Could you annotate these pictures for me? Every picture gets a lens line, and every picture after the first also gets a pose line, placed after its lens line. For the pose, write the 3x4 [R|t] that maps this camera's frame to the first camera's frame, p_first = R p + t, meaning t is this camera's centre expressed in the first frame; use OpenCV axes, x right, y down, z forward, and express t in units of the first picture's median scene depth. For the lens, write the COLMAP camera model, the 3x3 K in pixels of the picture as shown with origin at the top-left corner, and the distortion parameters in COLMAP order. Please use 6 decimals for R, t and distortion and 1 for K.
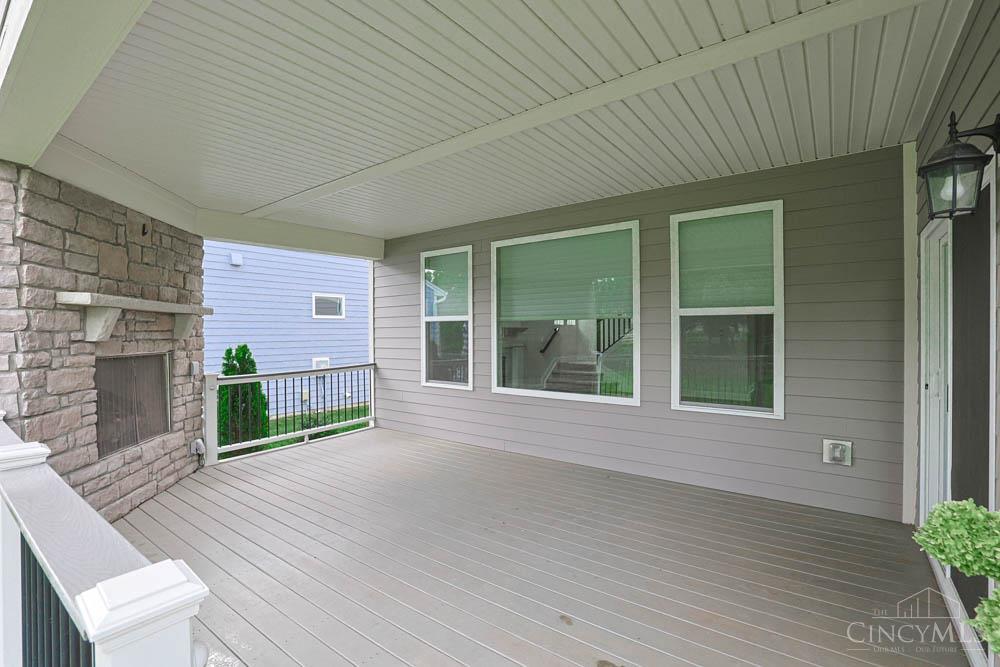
lens RADIAL K [[452.5, 0, 498.4], [0, 452.5, 331.5], [0, 0, 1]] dist [-0.054242, 0.020119]
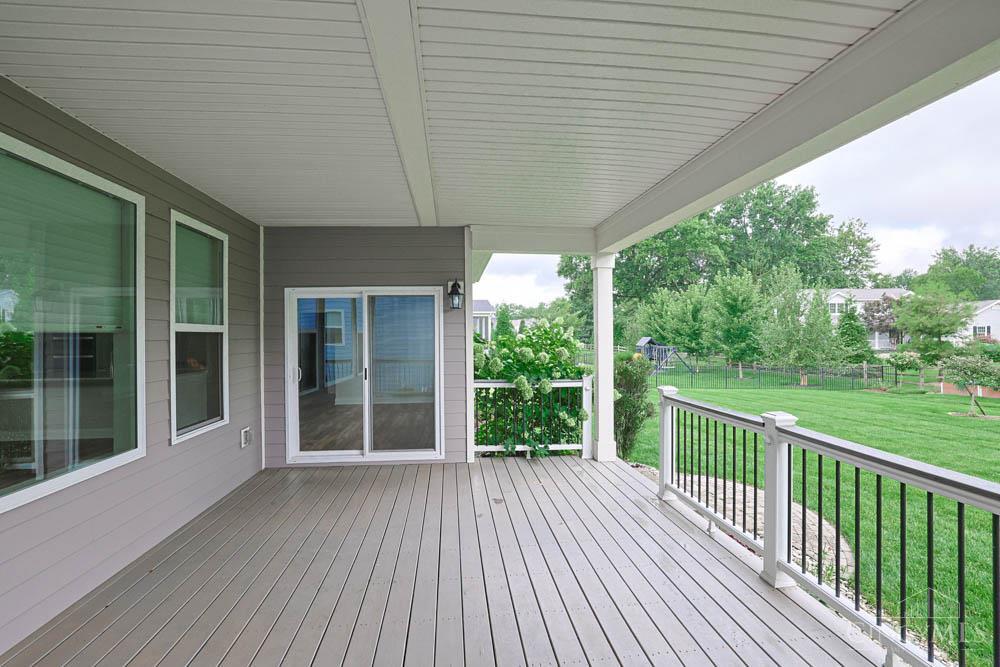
lens RADIAL K [[452.5, 0, 498.4], [0, 452.5, 331.5], [0, 0, 1]] dist [-0.054242, 0.020119]
pose [[-0.677968, 0.010326, 0.735019, -0.611422], [0.006223, 0.999946, -0.008308, -0.024777], [-0.735065, -0.001058, -0.677995, 1.106977]]
